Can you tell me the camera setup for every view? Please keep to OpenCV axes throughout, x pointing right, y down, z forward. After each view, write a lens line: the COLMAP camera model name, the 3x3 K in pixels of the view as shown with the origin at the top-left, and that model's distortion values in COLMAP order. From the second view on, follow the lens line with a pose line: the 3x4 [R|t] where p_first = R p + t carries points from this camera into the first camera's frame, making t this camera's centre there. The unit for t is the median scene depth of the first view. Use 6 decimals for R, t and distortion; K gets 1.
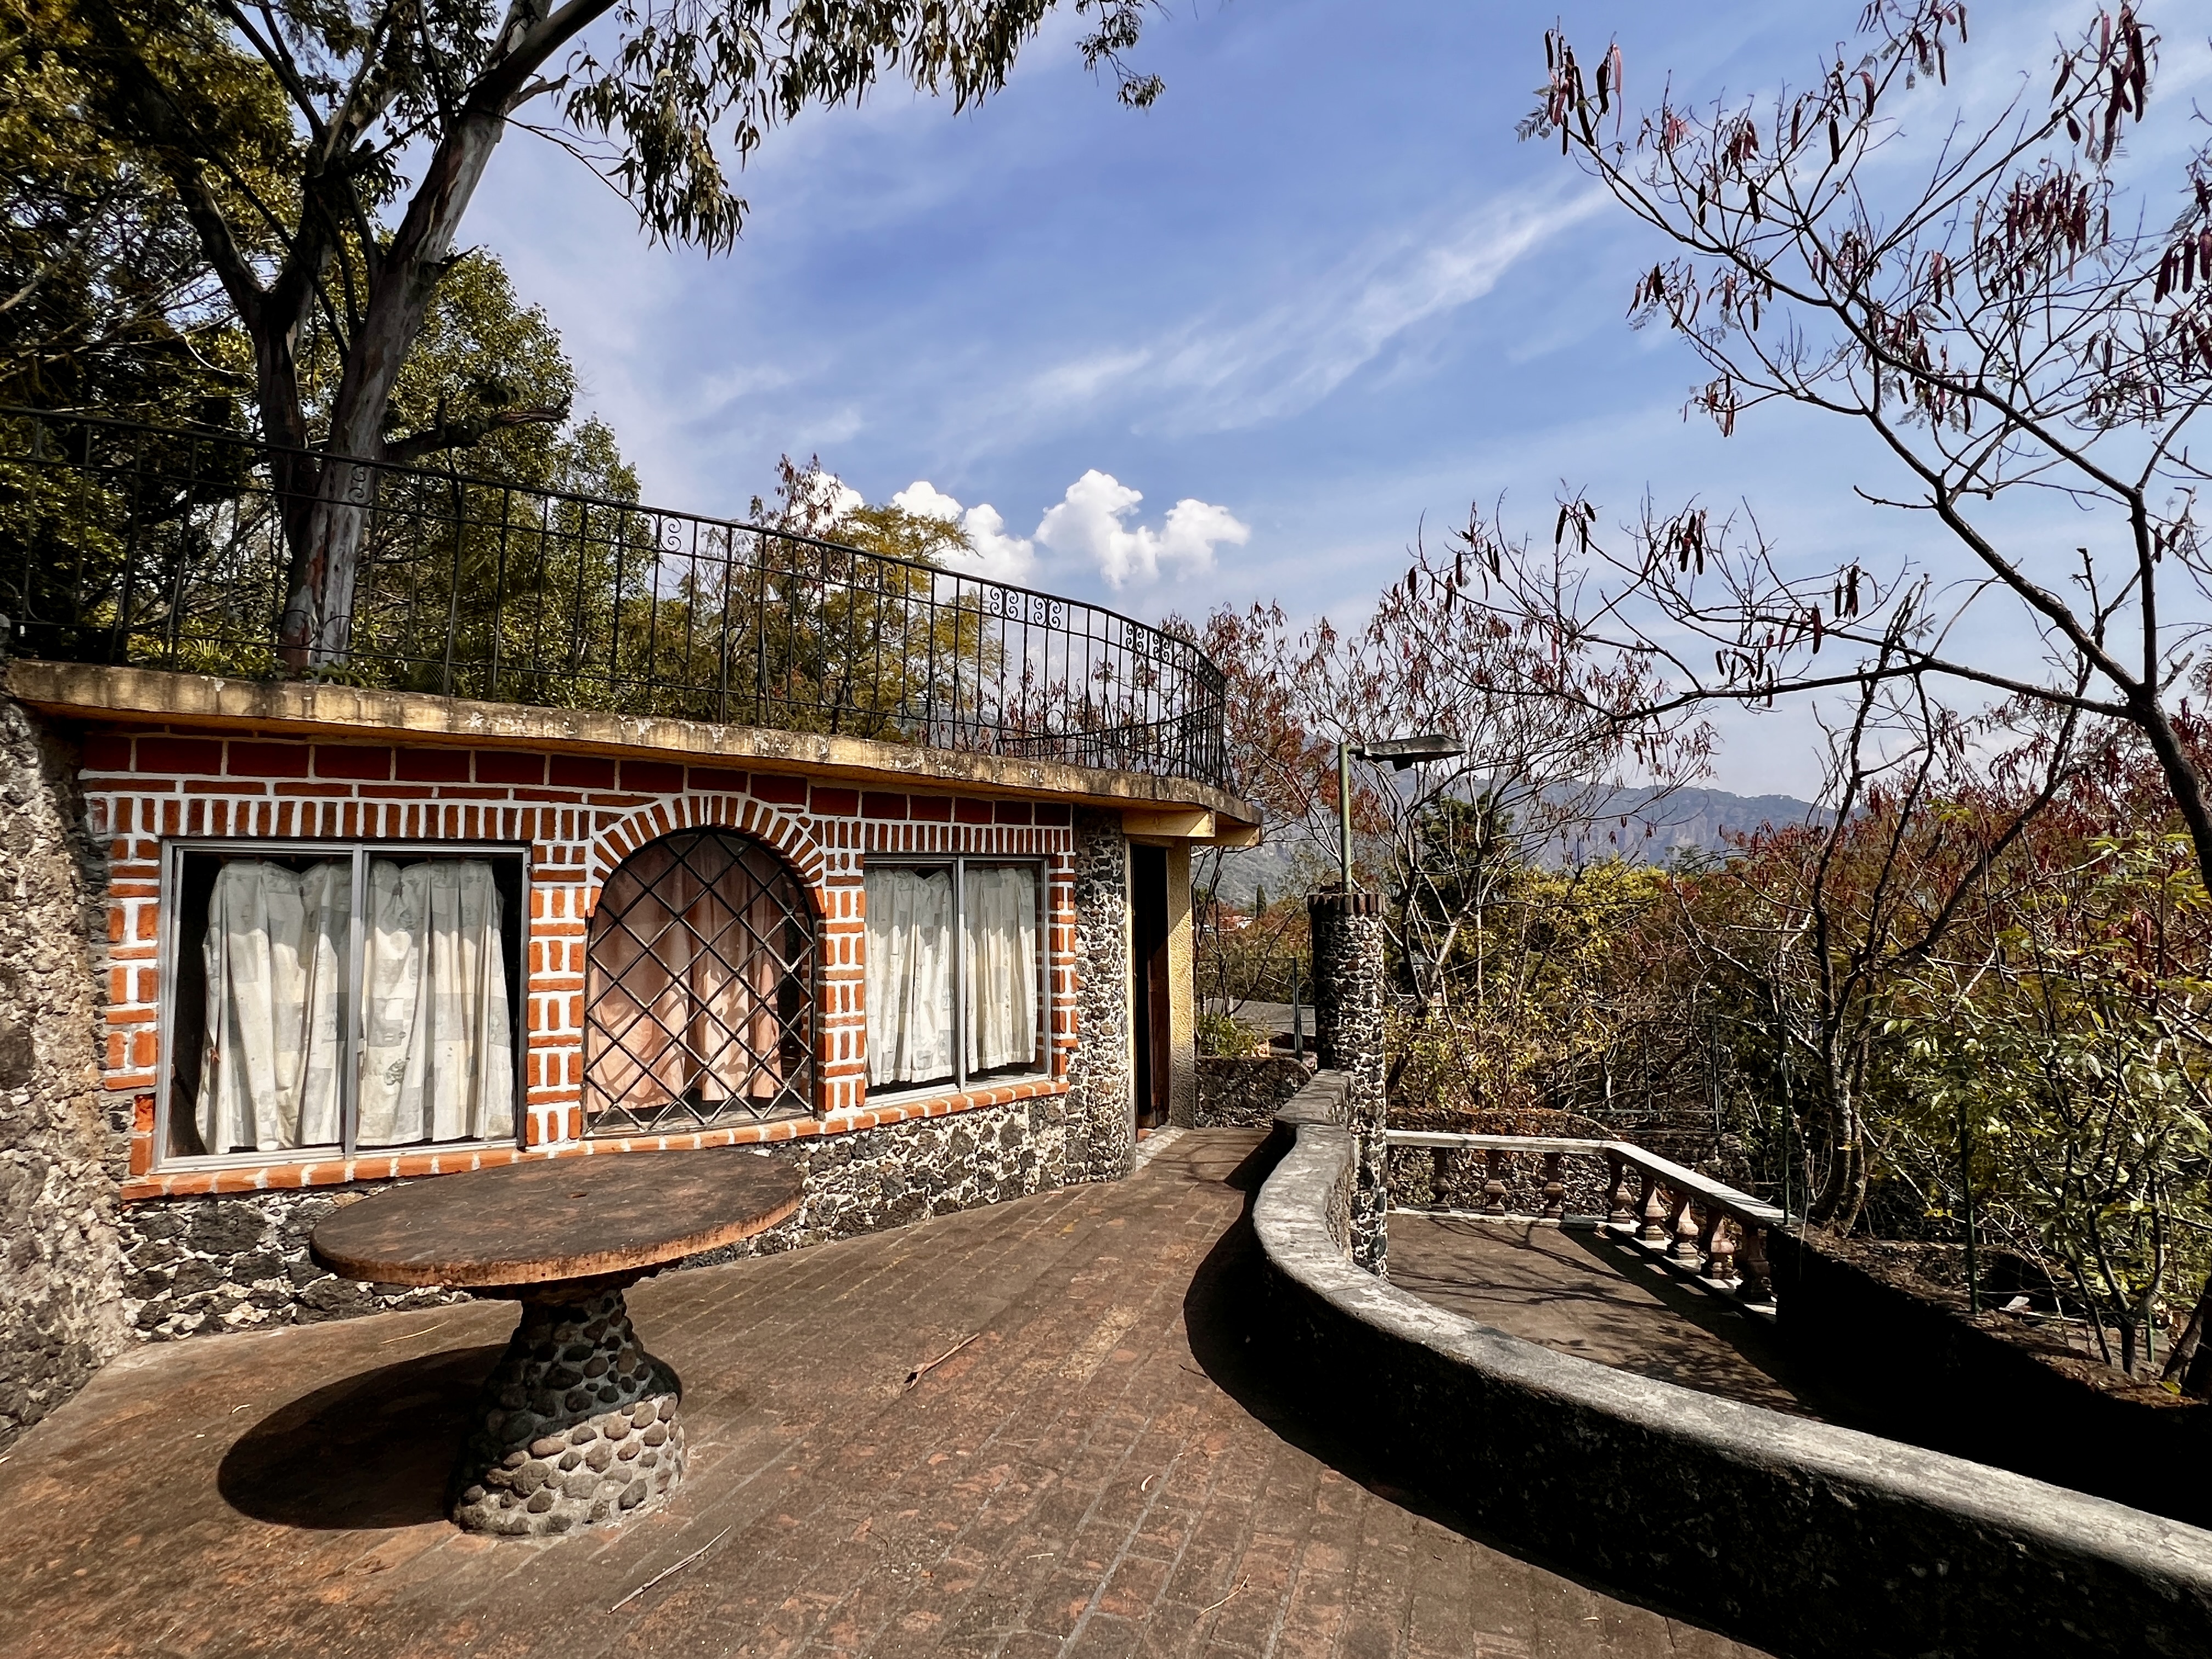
lens RADIAL K [[1152.6, 0, 1108.3], [0, 1152.6, 826.3], [0, 0, 1]] dist [0.000751, 0.000730]
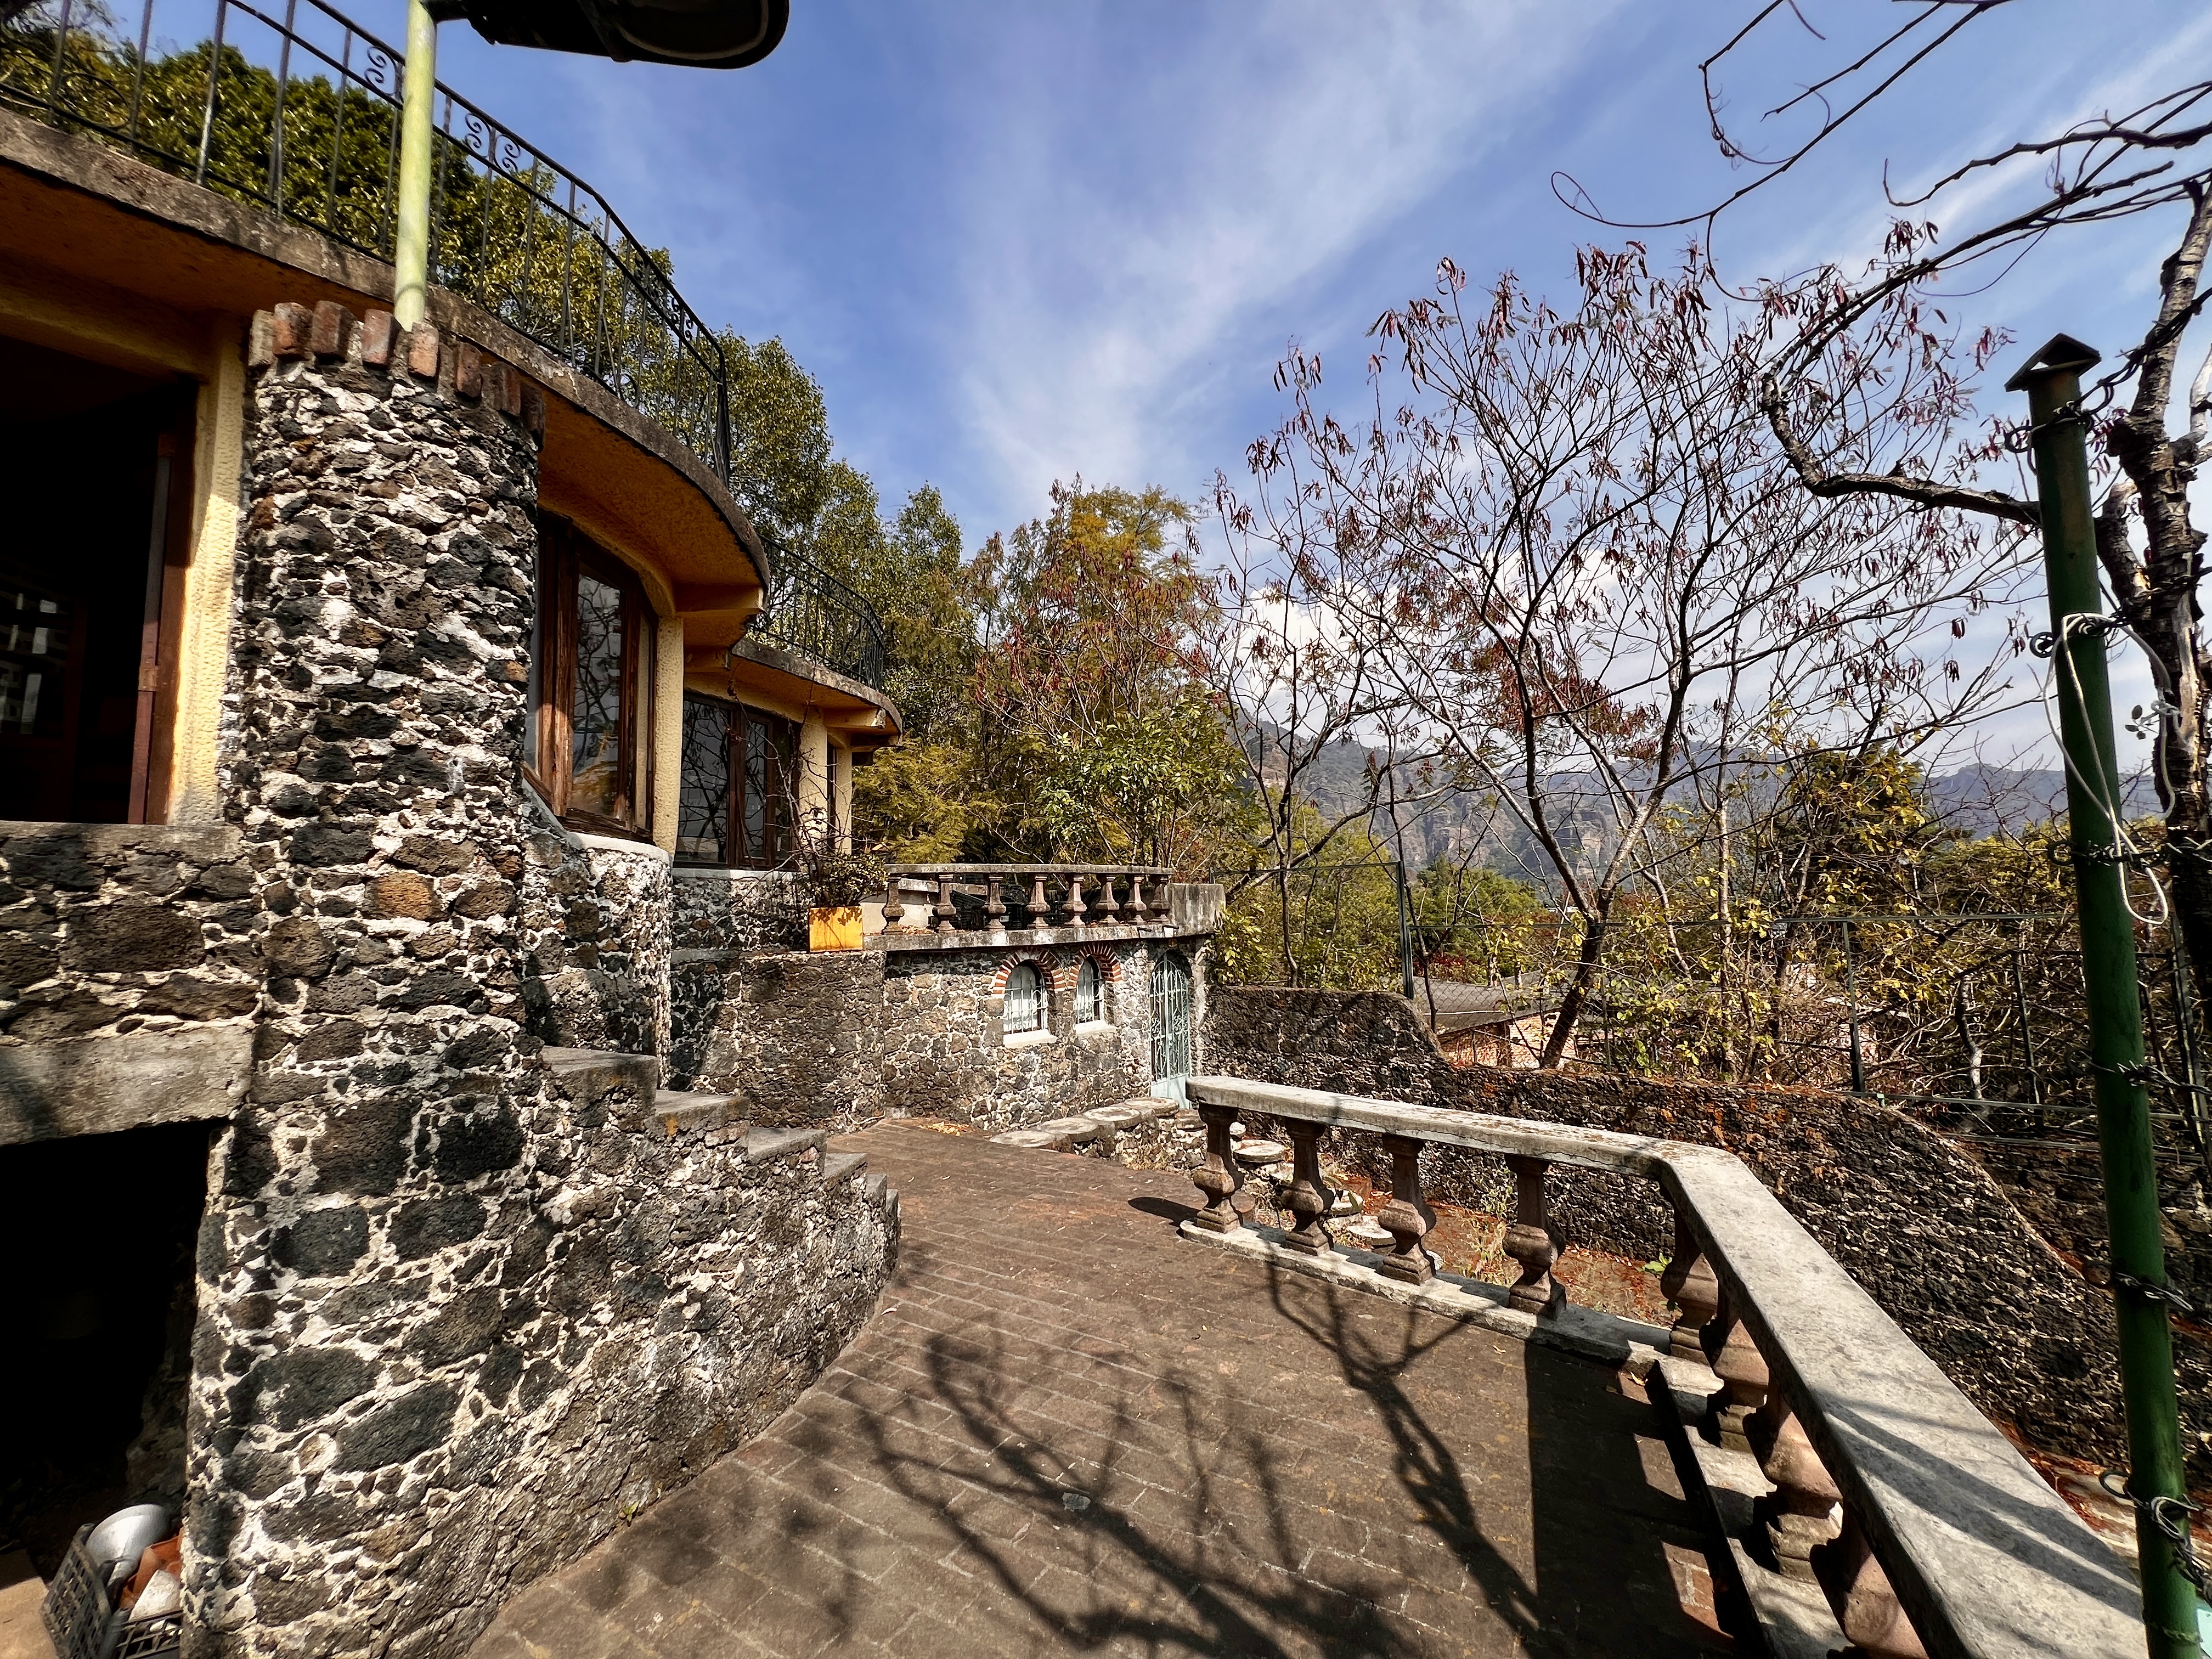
lens RADIAL K [[889.7, 0, 1106.0], [0, 889.7, 822.8], [0, 0, 1]] dist [-0.002761, -0.000441]
pose [[0.901899, -0.047017, -0.429380, 0.643364], [0.036401, 0.998795, -0.032907, 0.271268], [0.430409, 0.014049, 0.902524, 1.040867]]
